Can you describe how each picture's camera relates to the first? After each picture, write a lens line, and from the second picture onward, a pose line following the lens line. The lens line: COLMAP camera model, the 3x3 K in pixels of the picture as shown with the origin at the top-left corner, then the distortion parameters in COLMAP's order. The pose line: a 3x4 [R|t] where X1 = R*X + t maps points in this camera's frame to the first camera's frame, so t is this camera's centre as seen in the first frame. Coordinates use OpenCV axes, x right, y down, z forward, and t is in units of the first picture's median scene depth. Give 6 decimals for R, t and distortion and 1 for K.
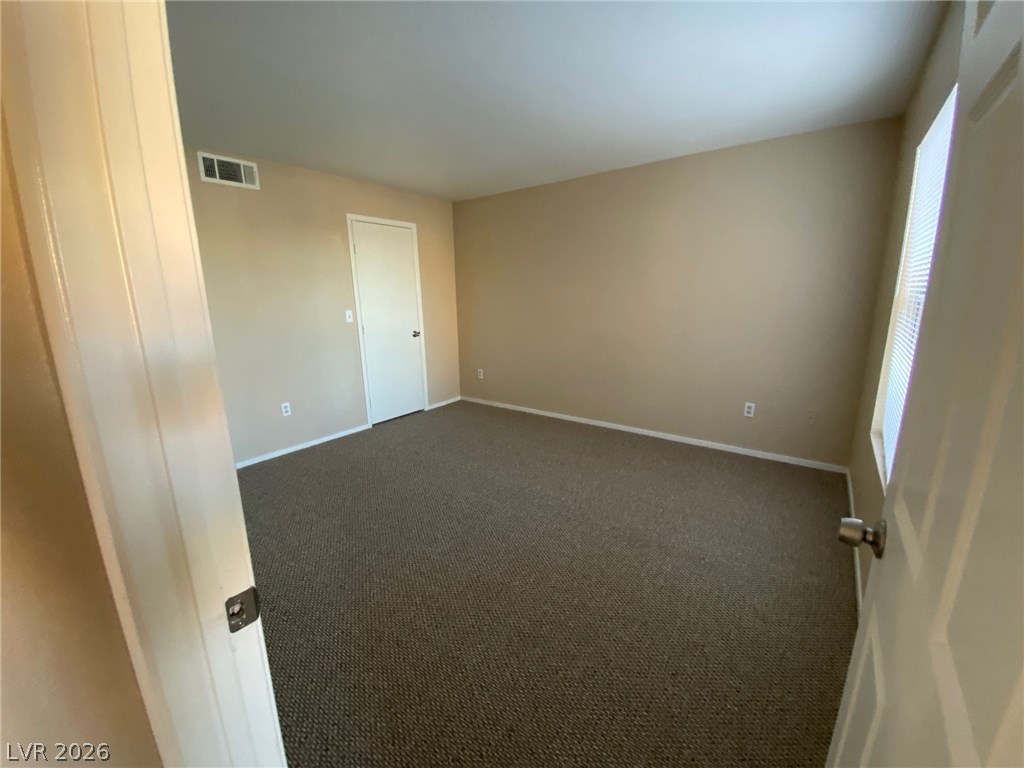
lens RADIAL K [[416.6, 0, 511.0], [0, 416.6, 387.2], [0, 0, 1]] dist [0.023664, -0.020748]
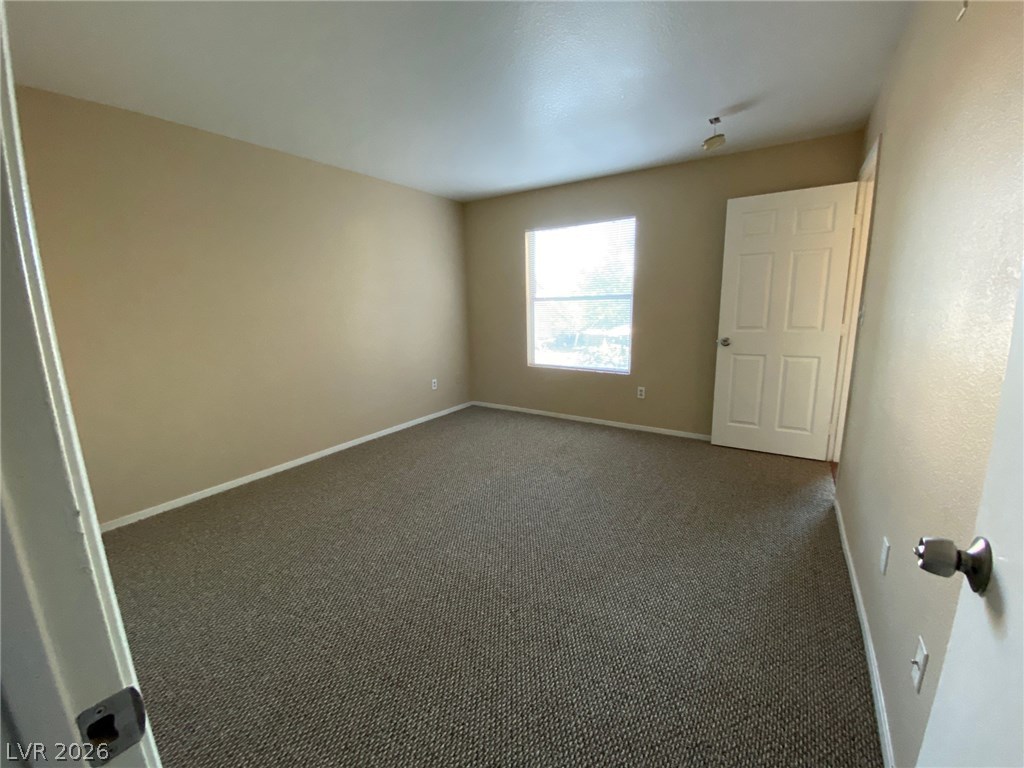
lens RADIAL K [[416.6, 0, 511.0], [0, 416.6, 387.2], [0, 0, 1]] dist [0.023664, -0.020748]
pose [[-0.096376, -0.160452, 0.982327, -0.781520], [0.262208, 0.947968, 0.180565, -0.115540], [-0.960187, 0.274976, -0.049290, 0.833520]]
